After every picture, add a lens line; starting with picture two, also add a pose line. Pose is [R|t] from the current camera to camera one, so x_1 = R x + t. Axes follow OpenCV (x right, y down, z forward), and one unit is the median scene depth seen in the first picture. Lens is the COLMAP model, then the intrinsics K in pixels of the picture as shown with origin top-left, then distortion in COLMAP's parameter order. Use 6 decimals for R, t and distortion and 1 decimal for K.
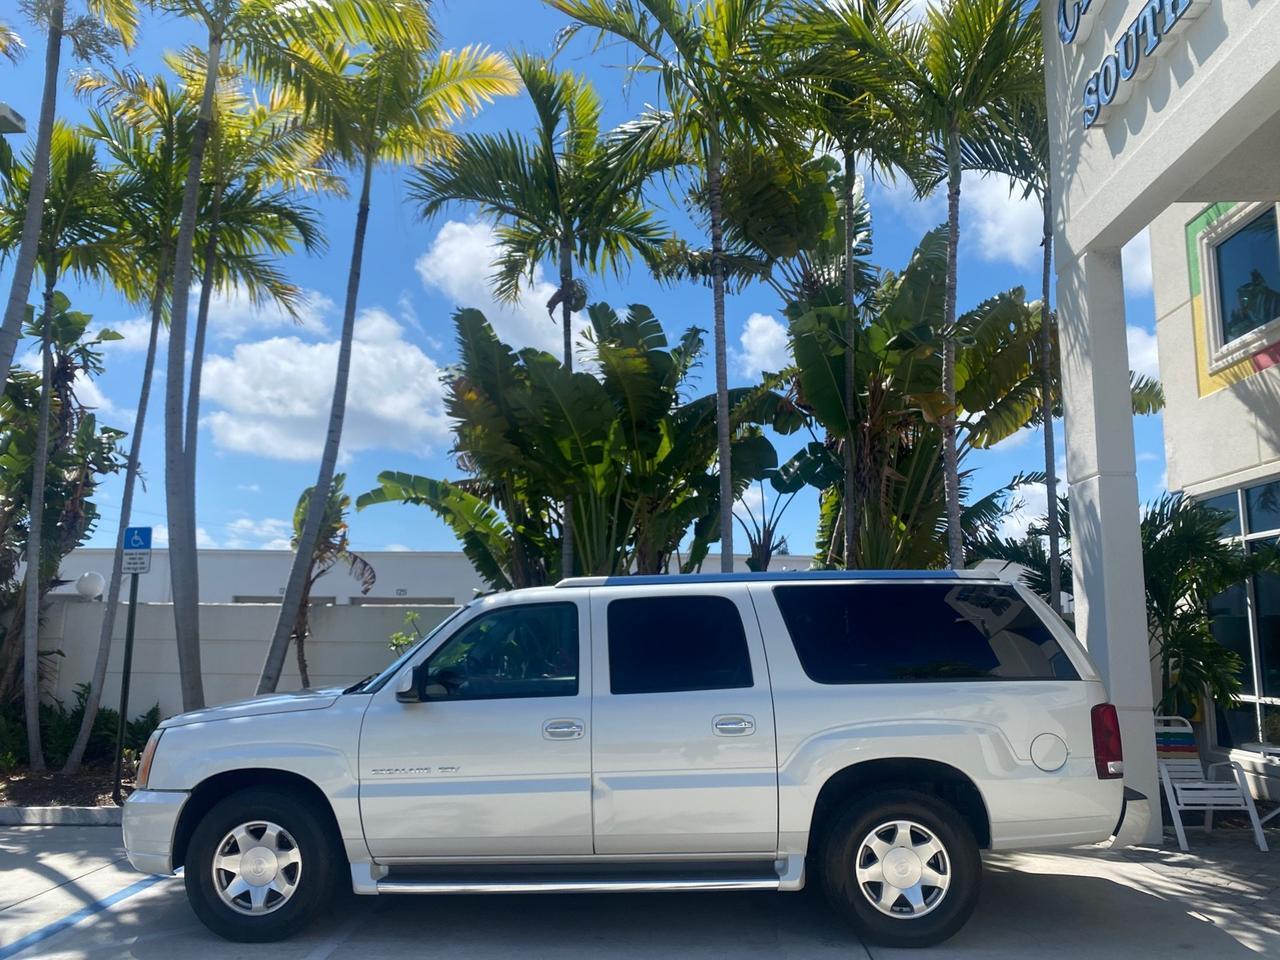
lens RADIAL K [[987.4, 0, 633.7], [0, 987.4, 475.8], [0, 0, 1]] dist [0.017662, -0.020186]
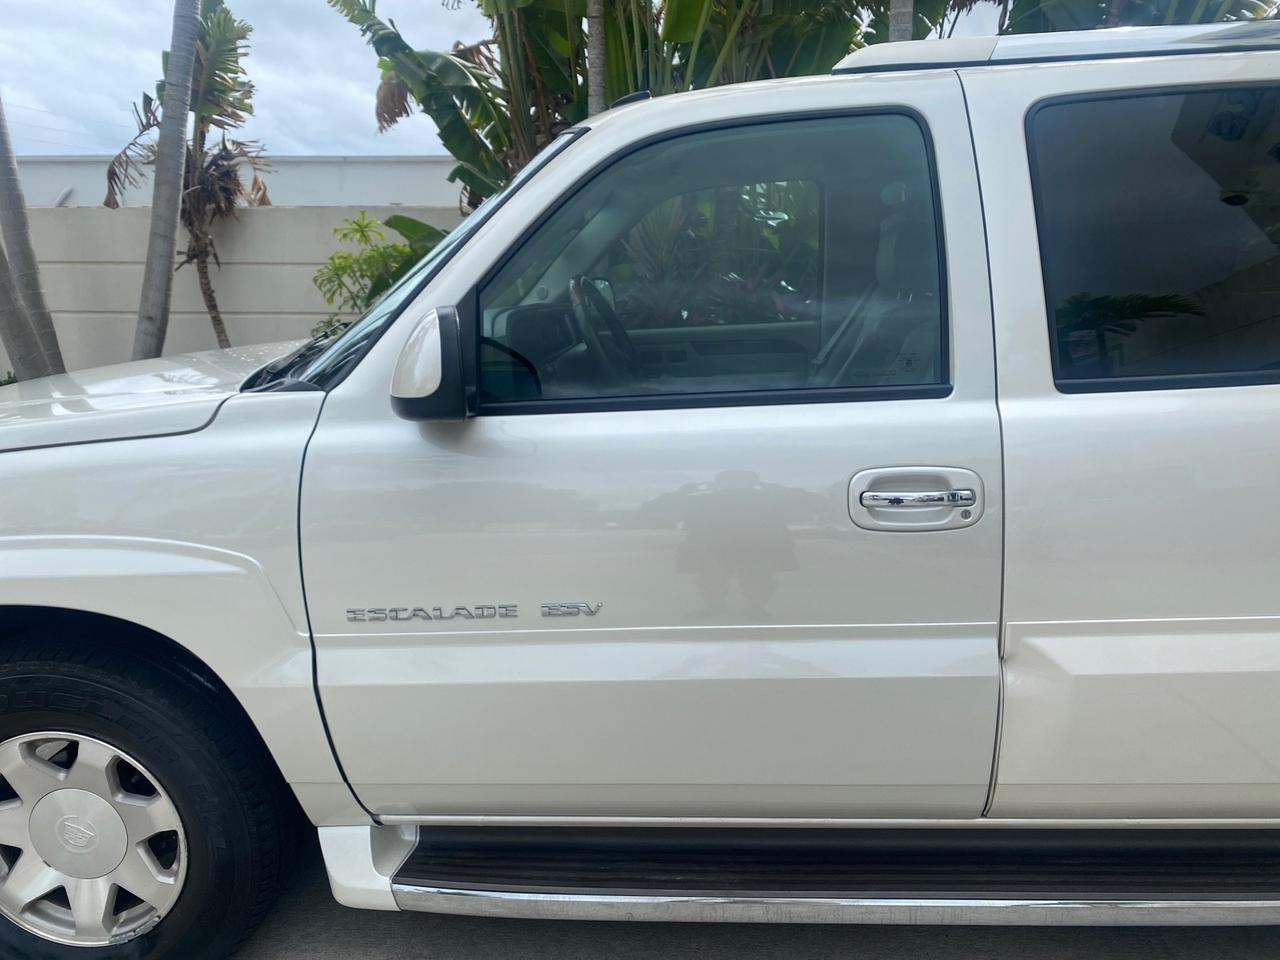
lens RADIAL K [[987.4, 0, 627.5], [0, 987.4, 466.6], [0, 0, 1]] dist [0.017662, -0.020186]
pose [[0.999940, -0.008790, -0.006507, -0.151442], [0.010534, 0.934016, 0.357076, 0.119051], [0.002939, -0.357123, 0.934053, 0.645403]]
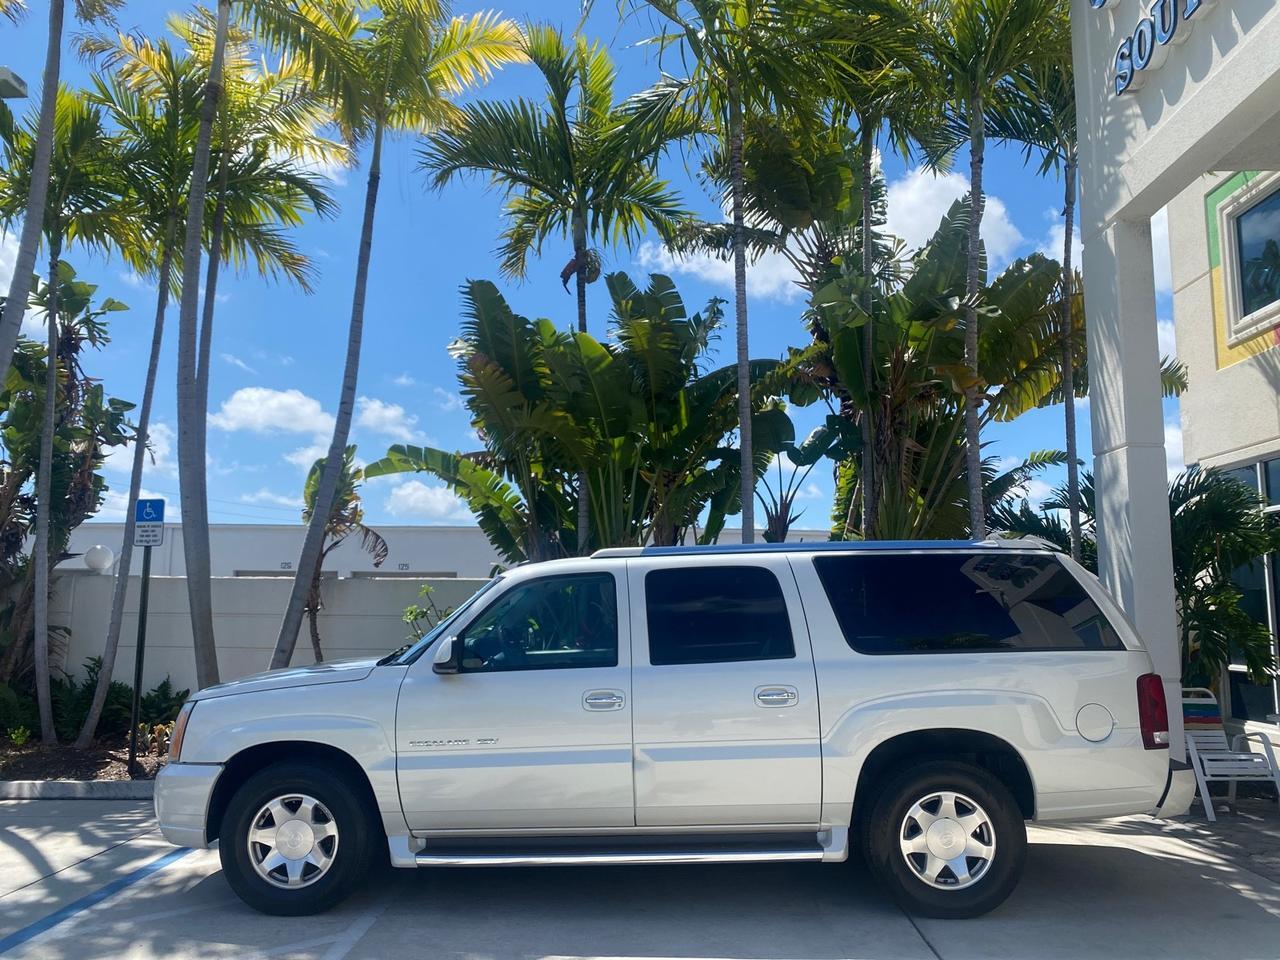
lens RADIAL K [[987.4, 0, 636.1], [0, 987.4, 470.4], [0, 0, 1]] dist [0.017662, -0.020186]
pose [[0.999956, 0.000457, 0.009414, -0.044472], [-0.000632, 0.999826, 0.018638, 0.007532], [-0.009404, -0.018644, 0.999782, 0.016019]]
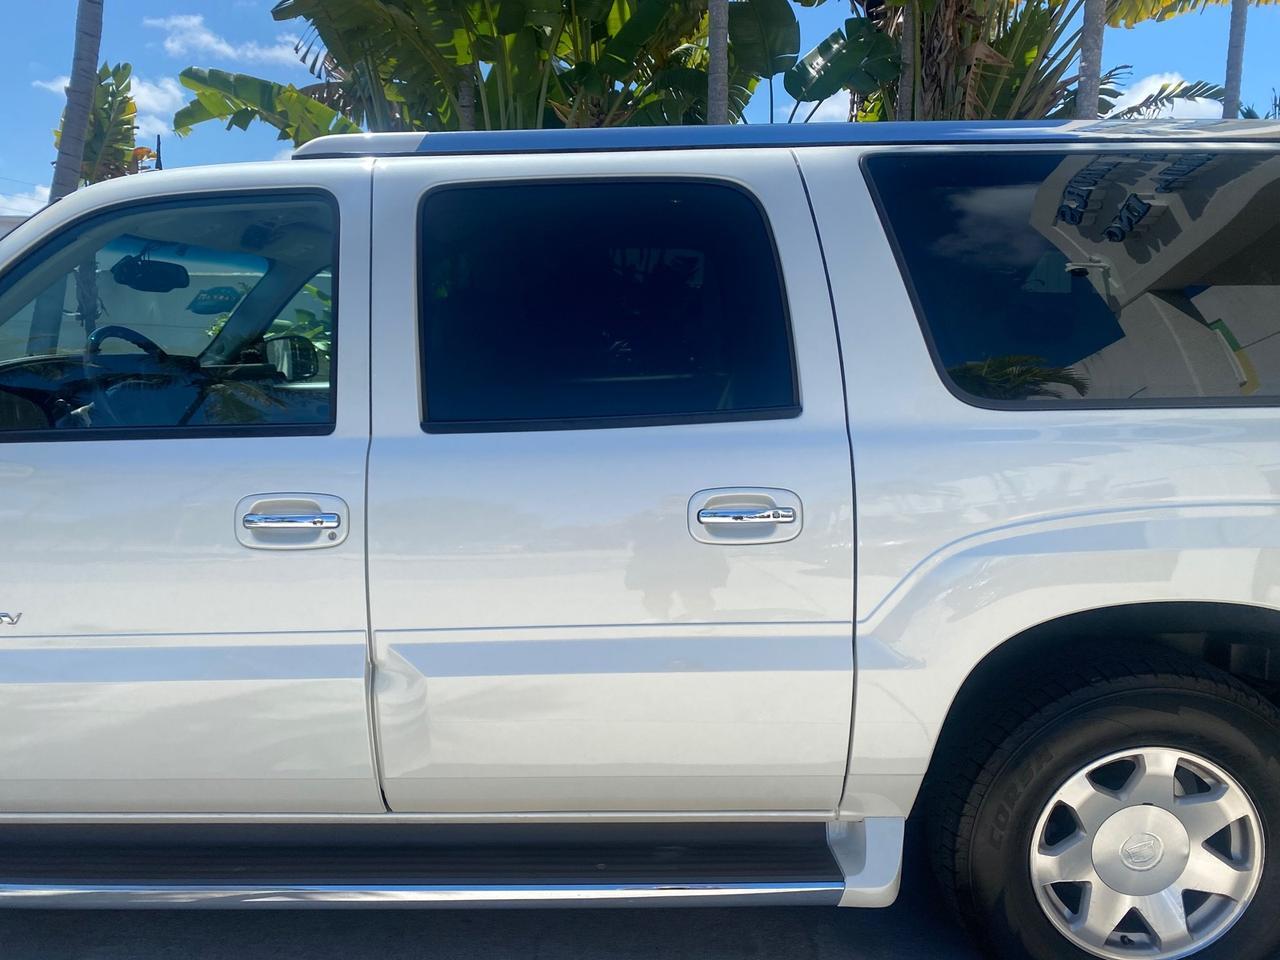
lens RADIAL K [[987.4, 0, 638.2], [0, 987.4, 467.8], [0, 0, 1]] dist [0.017662, -0.020186]
pose [[0.999394, 0.005960, 0.034303, 0.043585], [-0.015666, 0.956852, 0.290152, 0.116280], [-0.031093, -0.290514, 0.956366, 0.594143]]
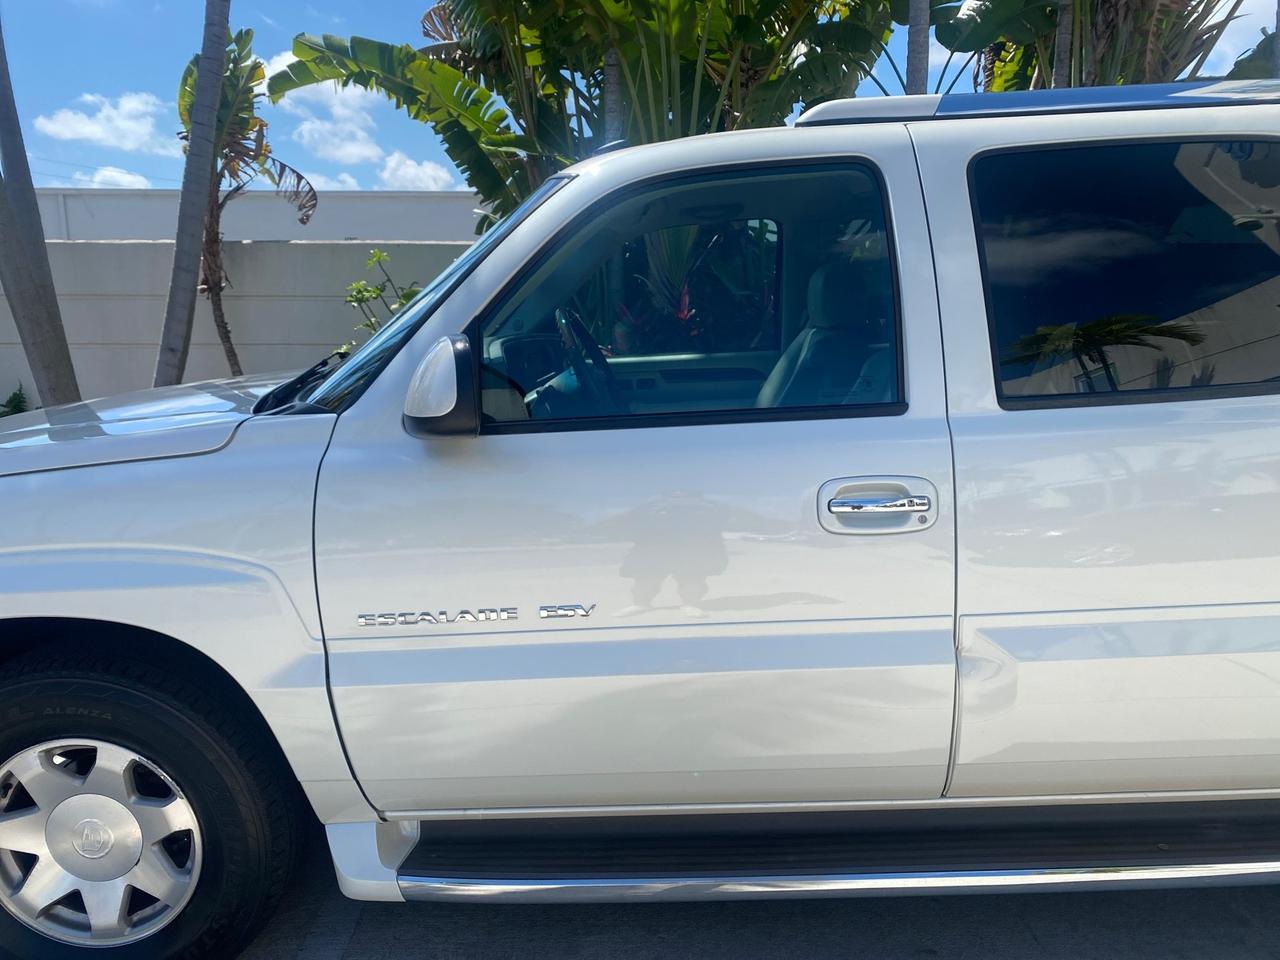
lens RADIAL K [[987.4, 0, 629.3], [0, 987.4, 463.7], [0, 0, 1]] dist [0.017662, -0.020186]
pose [[0.999078, -0.018713, 0.038635, -0.162608], [0.005163, 0.945834, 0.324610, 0.114030], [-0.042617, -0.324111, 0.945059, 0.614707]]
